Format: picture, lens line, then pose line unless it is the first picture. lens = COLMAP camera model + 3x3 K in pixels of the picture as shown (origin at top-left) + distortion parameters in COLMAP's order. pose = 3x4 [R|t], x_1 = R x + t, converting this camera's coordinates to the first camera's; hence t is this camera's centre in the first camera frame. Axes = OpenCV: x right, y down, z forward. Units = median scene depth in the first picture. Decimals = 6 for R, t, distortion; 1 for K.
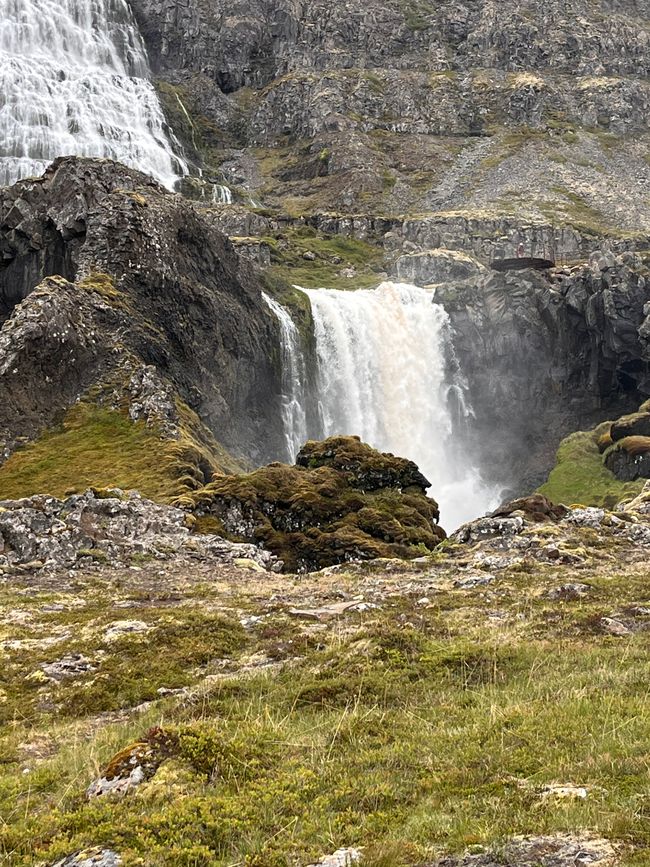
lens RADIAL K [[1682.9, 0, 328.6], [0, 1682.9, 434.2], [0, 0, 1]] dist [0.134795, 0.000000]
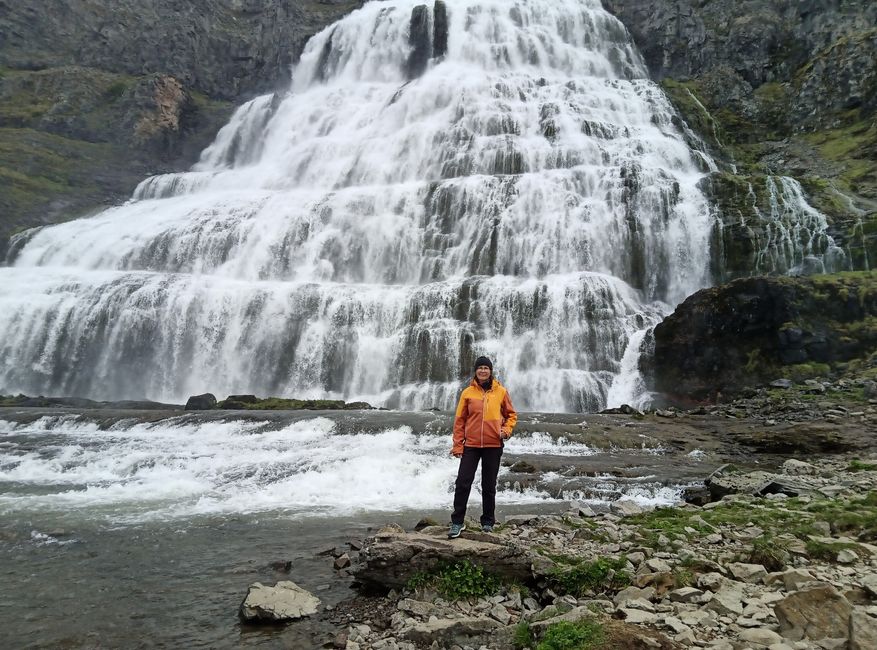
lens RADIAL K [[640.3, 0, 438.3], [0, 640.3, 325.5], [0, 0, 1]] dist [0.032275, -0.050198]
pose [[0.908071, -0.050564, -0.415753, -0.080365], [0.038957, 0.998579, -0.036359, -0.085772], [0.417000, 0.016820, 0.908751, 0.713458]]
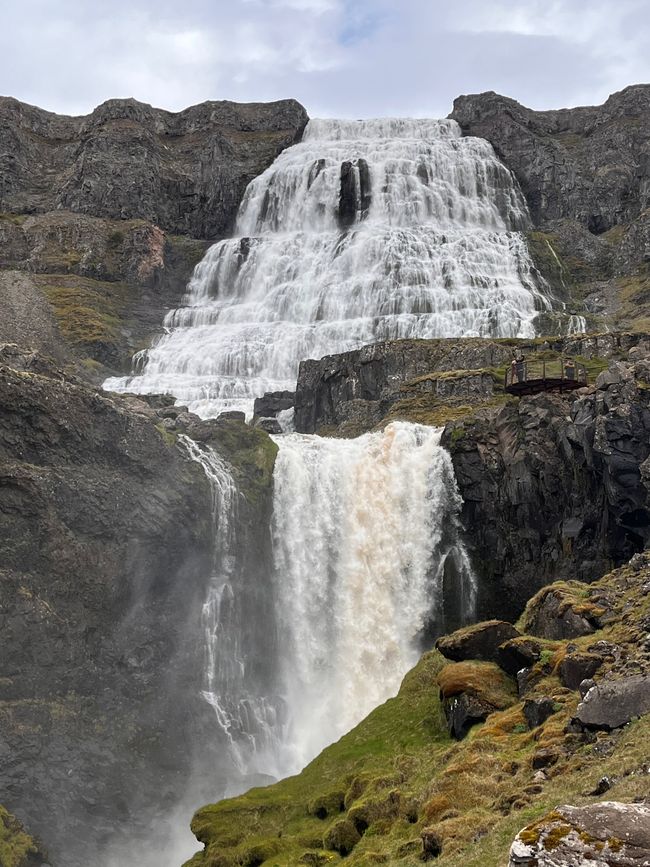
lens RADIAL K [[1300.4, 0, 319.5], [0, 1300.4, 440.5], [0, 0, 1]] dist [0.090947, 0.000000]
pose [[0.924327, -0.082760, -0.372518, 0.089905], [0.060006, 0.995577, -0.072287, -0.013898], [0.376853, 0.044463, 0.925205, 0.145519]]
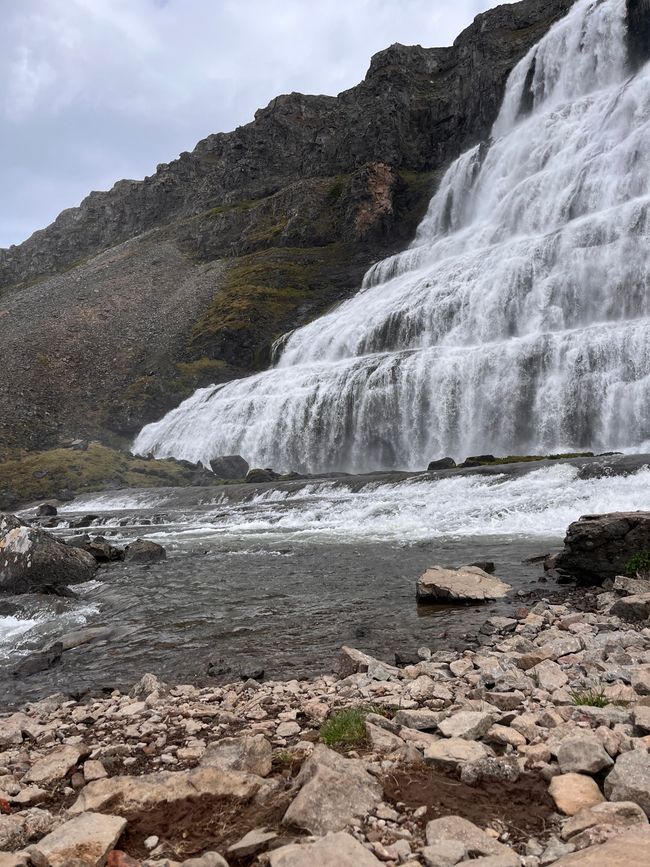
lens RADIAL K [[659.3, 0, 329.2], [0, 659.3, 439.1], [0, 0, 1]] dist [0.055591, -0.061176]
pose [[0.563362, -0.107661, -0.819166, -0.080677], [0.154896, 0.987656, -0.023279, -0.082697], [0.811561, -0.113771, 0.573084, 0.716584]]
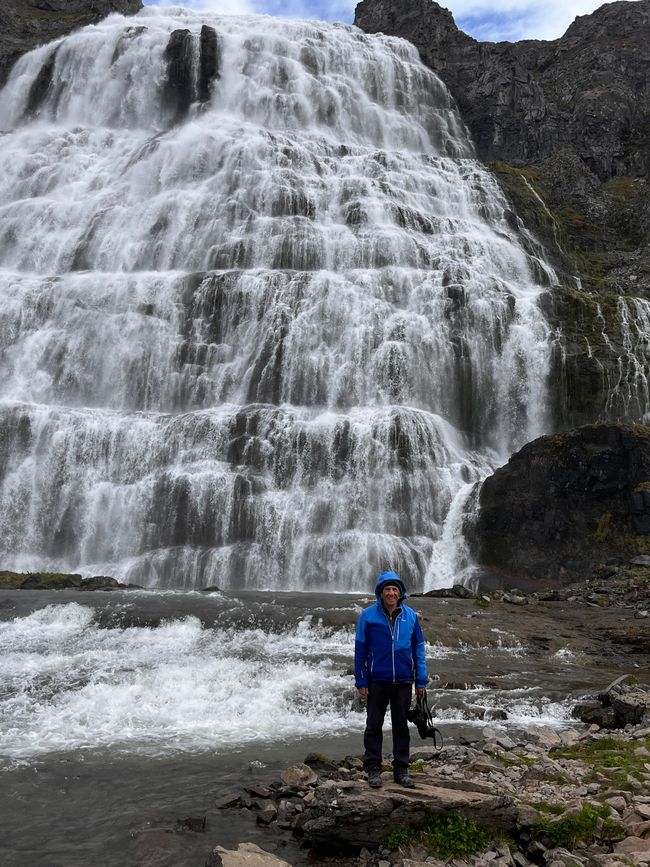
lens RADIAL K [[873.7, 0, 328.3], [0, 873.7, 439.6], [0, 0, 1]] dist [0.027416, 0.000000]
pose [[0.966796, -0.026128, -0.254209, -0.084375], [0.011659, 0.998233, -0.058260, -0.087941], [0.255282, 0.053361, 0.965393, 0.707623]]
